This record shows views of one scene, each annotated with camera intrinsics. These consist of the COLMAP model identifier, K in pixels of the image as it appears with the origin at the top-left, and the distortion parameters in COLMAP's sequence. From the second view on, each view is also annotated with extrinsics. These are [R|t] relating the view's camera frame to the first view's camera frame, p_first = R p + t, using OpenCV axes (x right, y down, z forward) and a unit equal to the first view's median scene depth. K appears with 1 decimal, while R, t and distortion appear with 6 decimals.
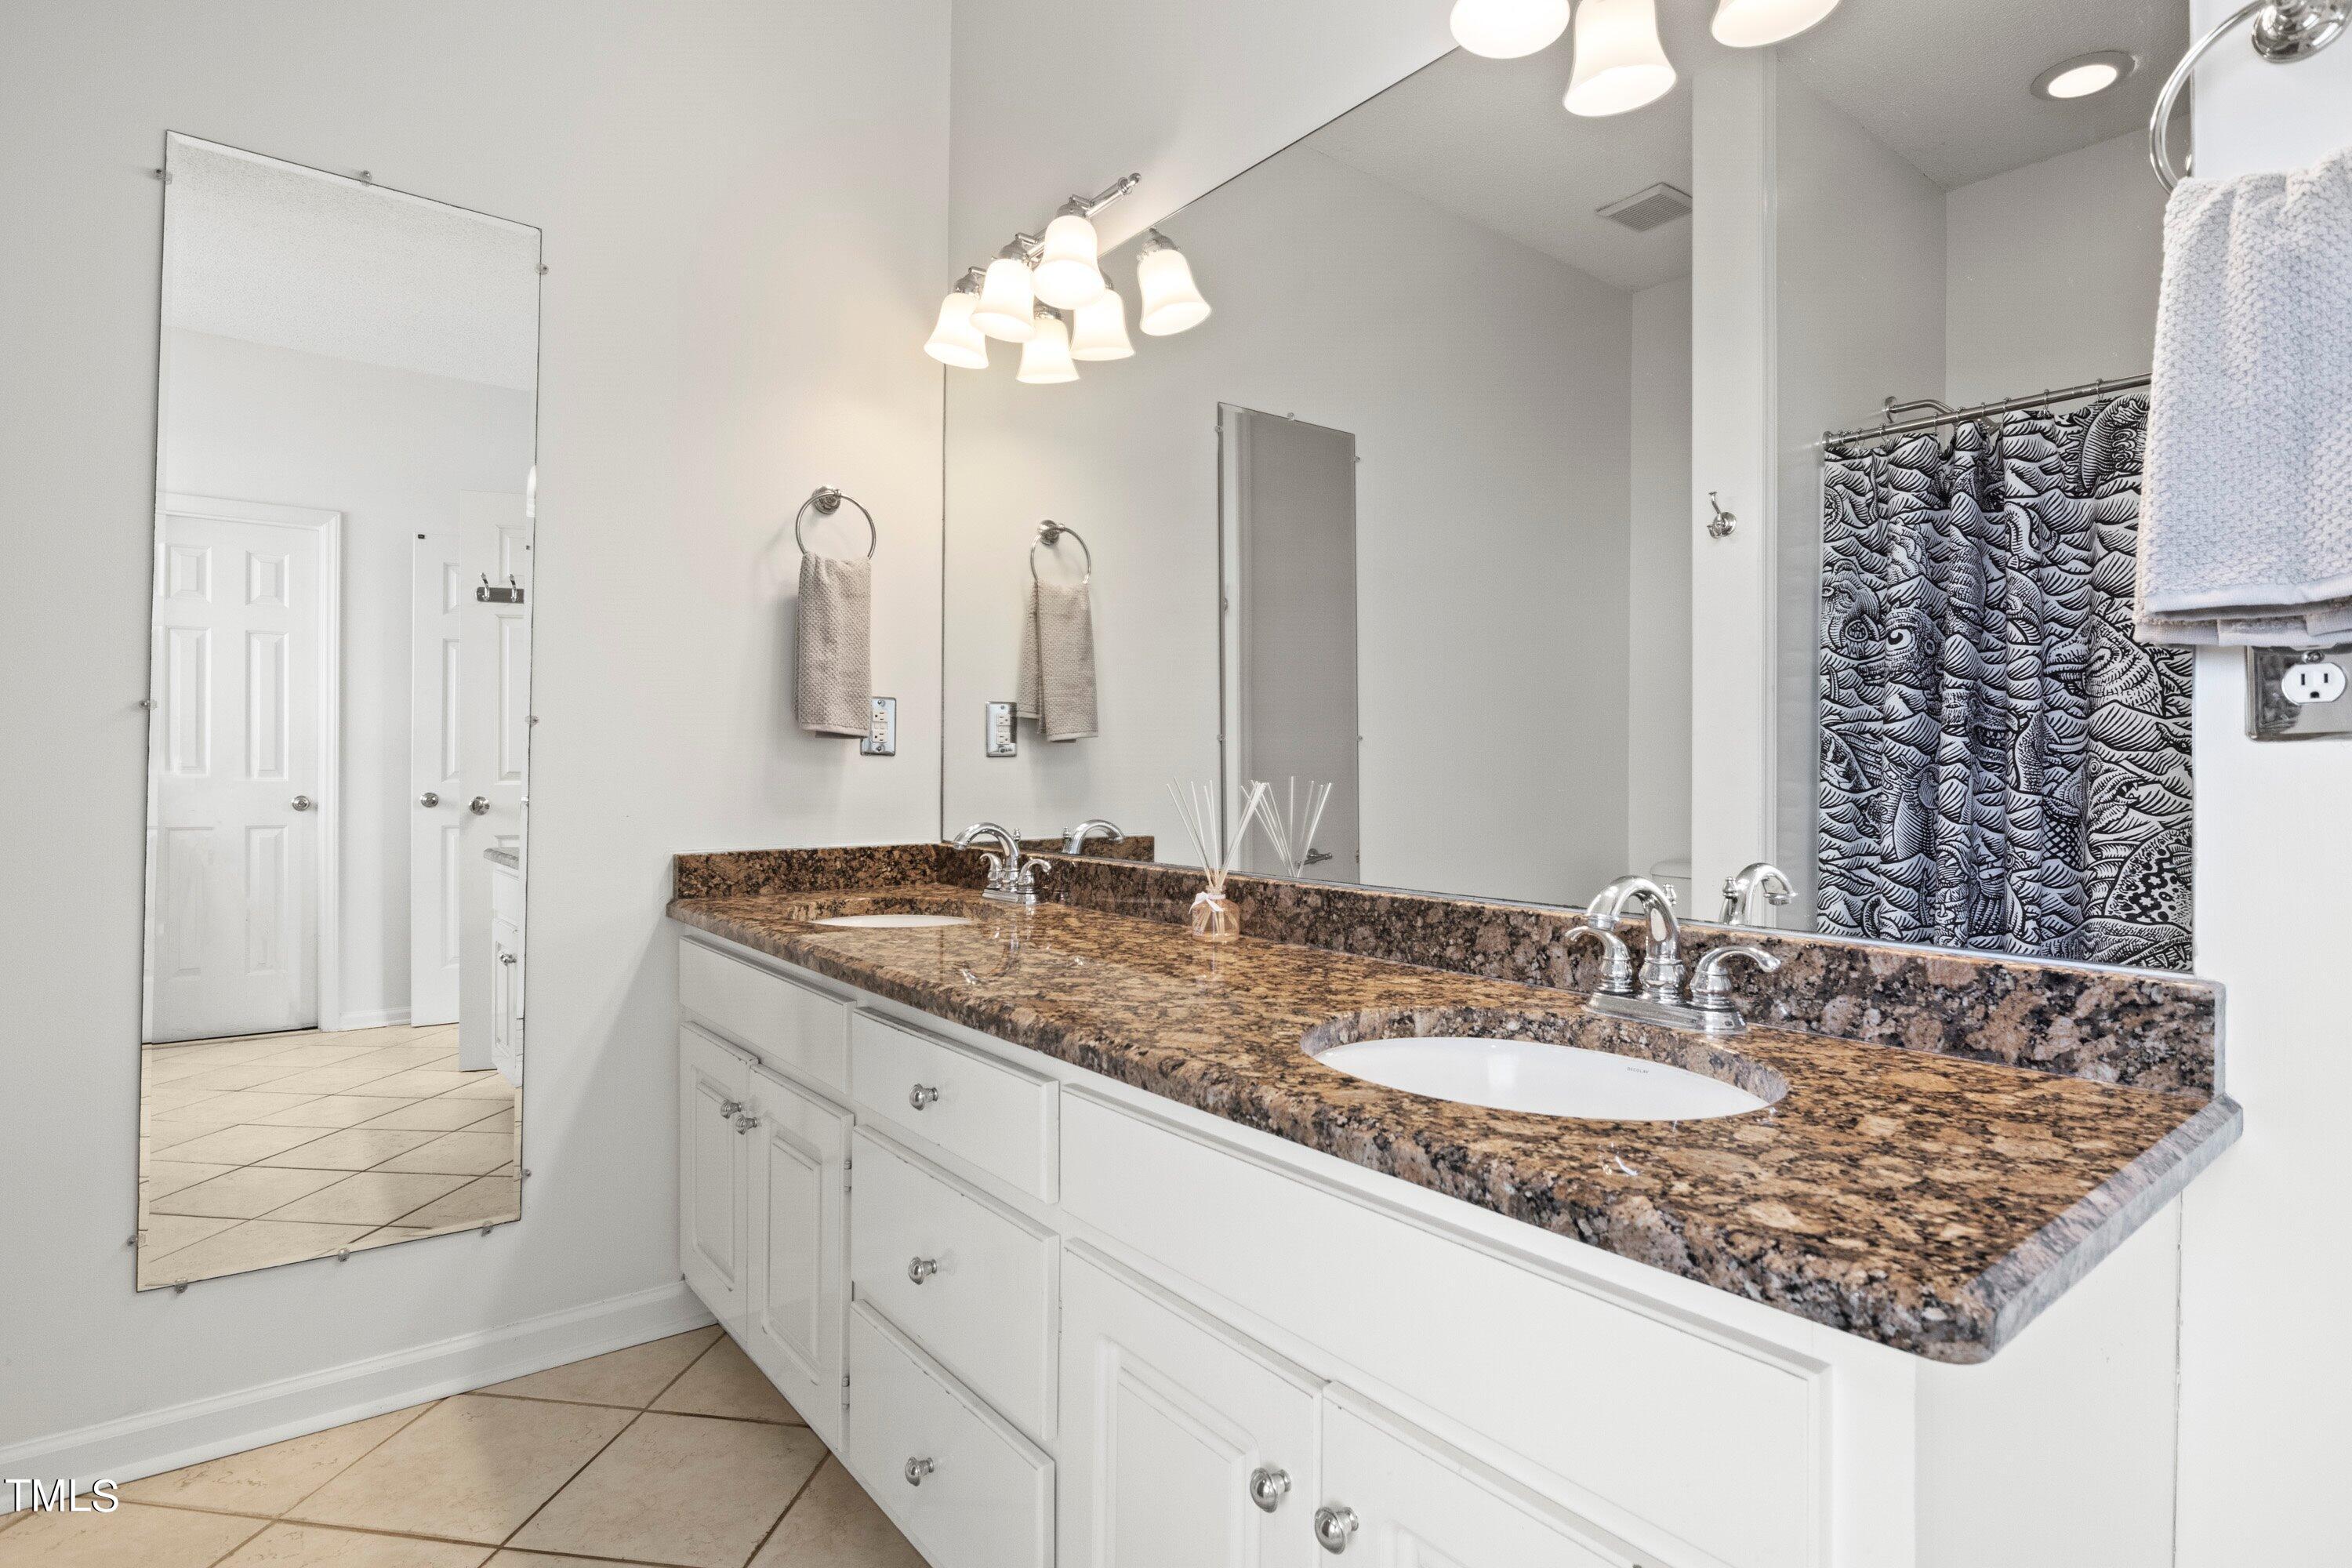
lens RADIAL K [[1178.8, 0, 1189.9], [0, 1178.8, 780.3], [0, 0, 1]] dist [-0.009230, 0.000316]
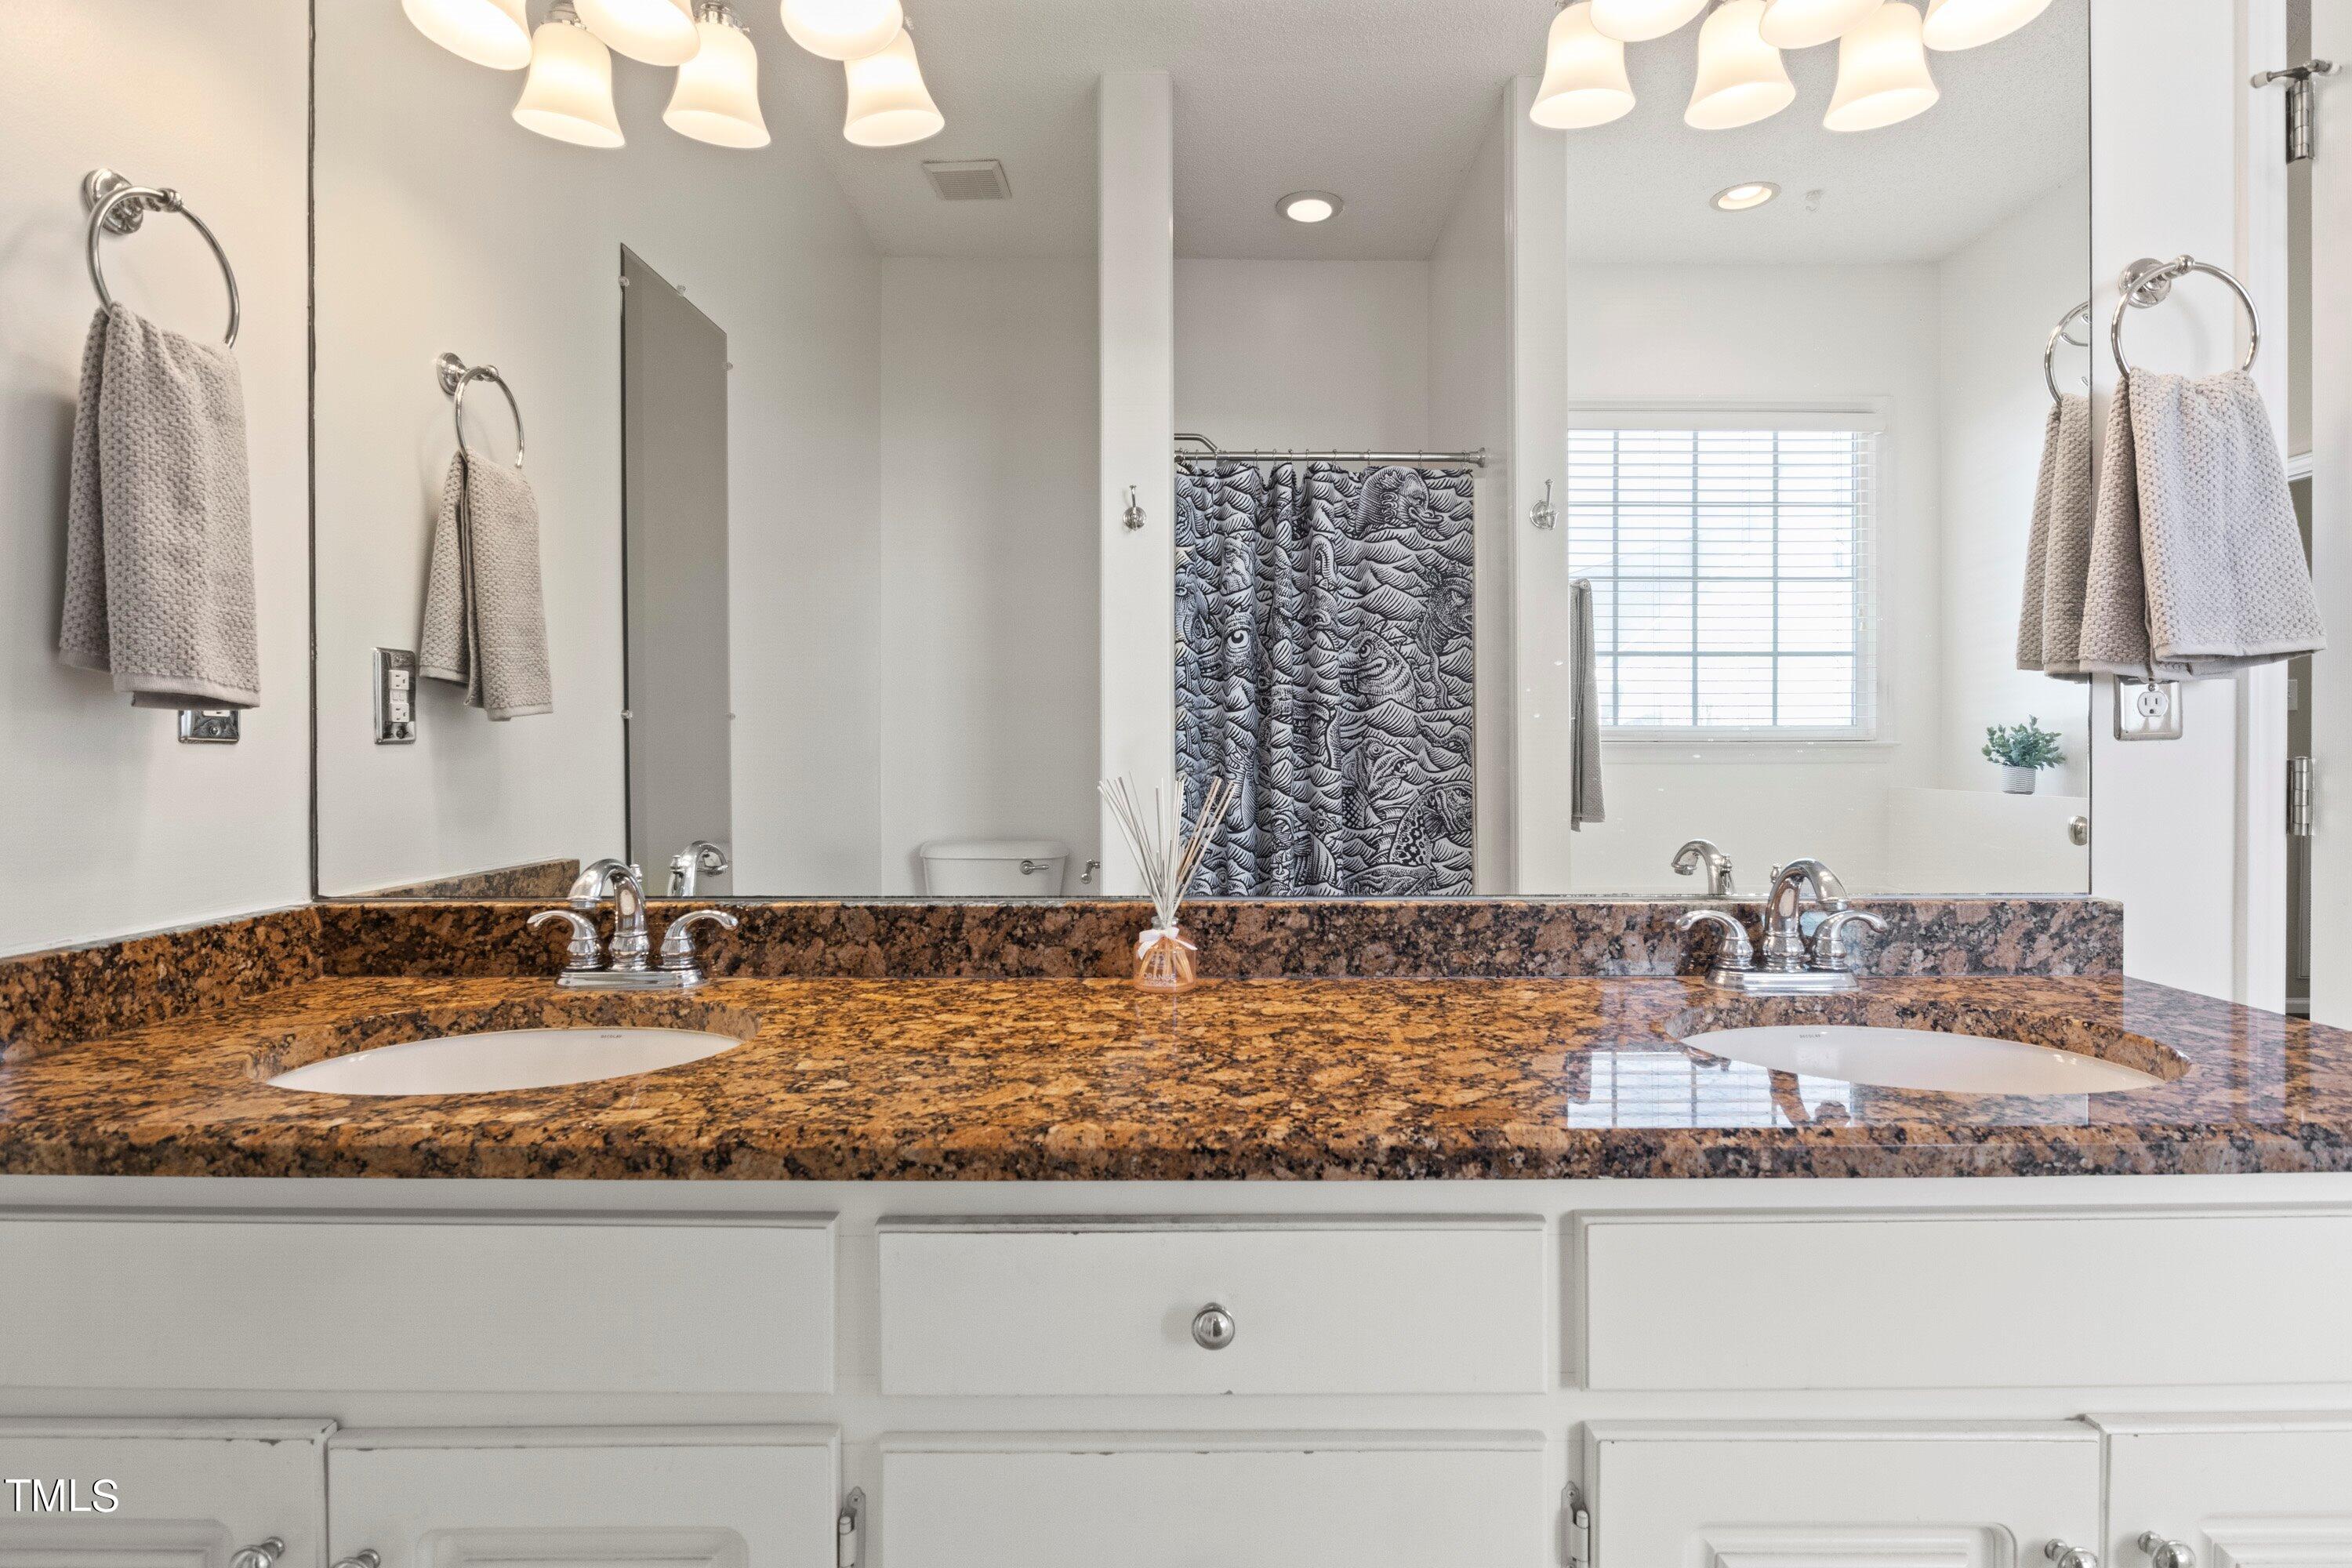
lens RADIAL K [[1178.8, 0, 1182.8], [0, 1178.8, 764.4], [0, 0, 1]] dist [-0.009230, 0.000316]
pose [[0.628494, -0.016687, 0.777635, -0.432125], [0.011959, 0.999859, 0.011791, -0.013817], [-0.777722, 0.001889, 0.628605, 0.396556]]
